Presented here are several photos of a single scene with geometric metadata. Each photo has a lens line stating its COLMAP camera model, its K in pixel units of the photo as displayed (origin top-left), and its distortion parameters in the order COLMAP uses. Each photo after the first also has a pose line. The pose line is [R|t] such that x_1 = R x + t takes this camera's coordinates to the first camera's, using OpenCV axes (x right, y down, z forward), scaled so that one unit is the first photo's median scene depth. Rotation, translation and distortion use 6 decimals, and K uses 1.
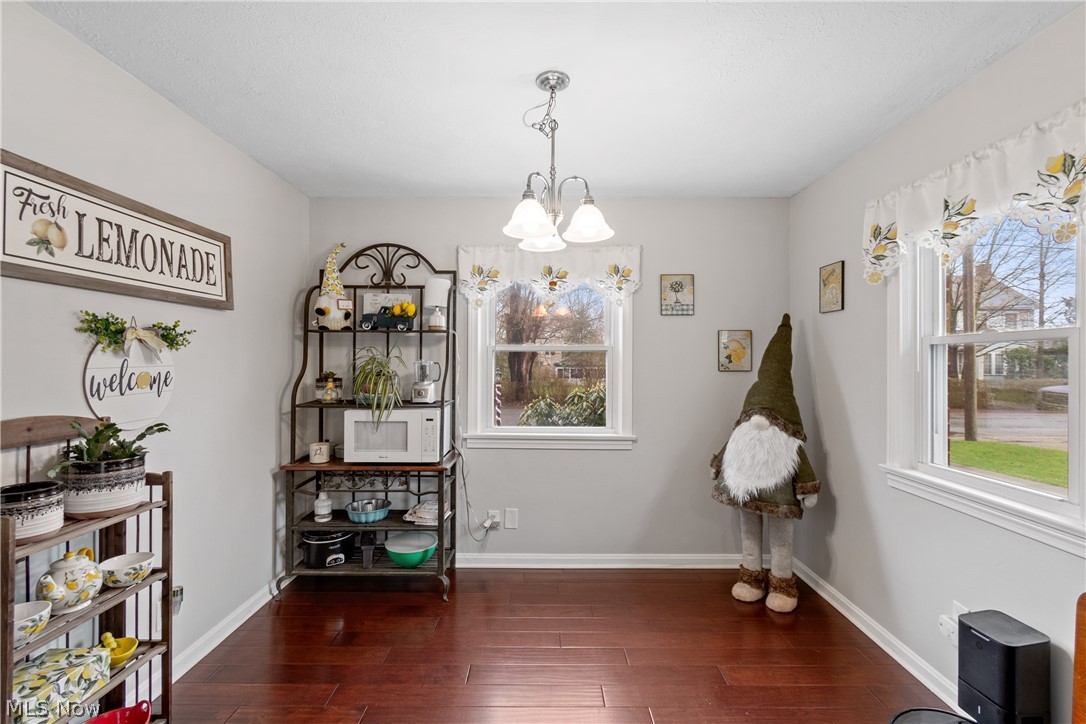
lens RADIAL K [[473.6, 0, 546.0], [0, 473.6, 350.9], [0, 0, 1]] dist [-0.001833, -0.000410]
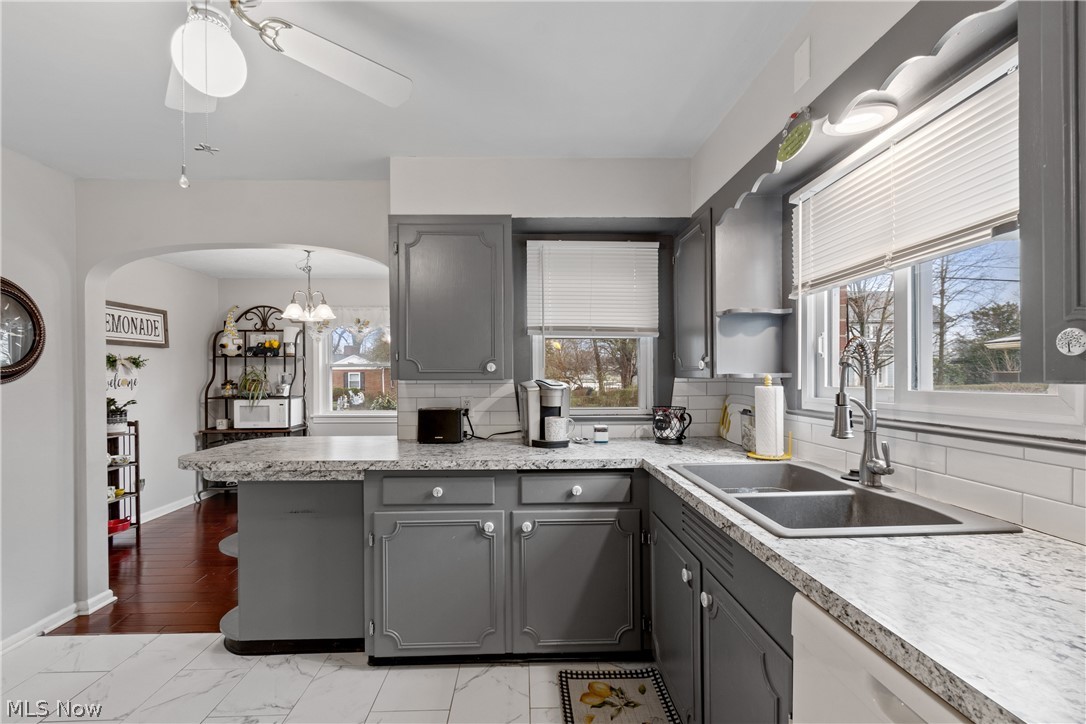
lens RADIAL K [[478.6, 0, 540.5], [0, 478.6, 369.3], [0, 0, 1]] dist [0.001092, -0.000545]
pose [[0.999439, -0.006935, 0.032770, 0.699222], [0.006485, 0.999884, 0.013805, -0.012765], [-0.032862, -0.013585, 0.999368, -0.892015]]
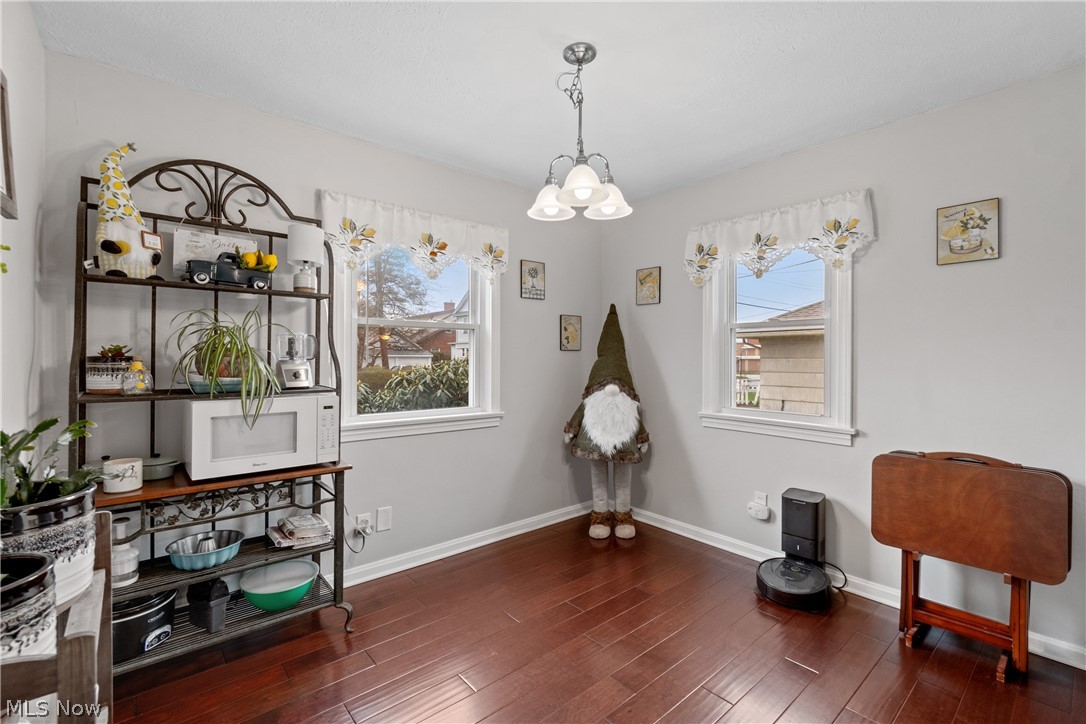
lens RADIAL K [[471.5, 0, 539.4], [0, 471.5, 351.9], [0, 0, 1]] dist [0.002086, 0.000214]
pose [[0.763947, 0.004736, 0.645262, -0.472753], [-0.014122, 0.999856, 0.009381, 0.041679], [-0.645125, -0.016279, 0.763904, 0.184577]]
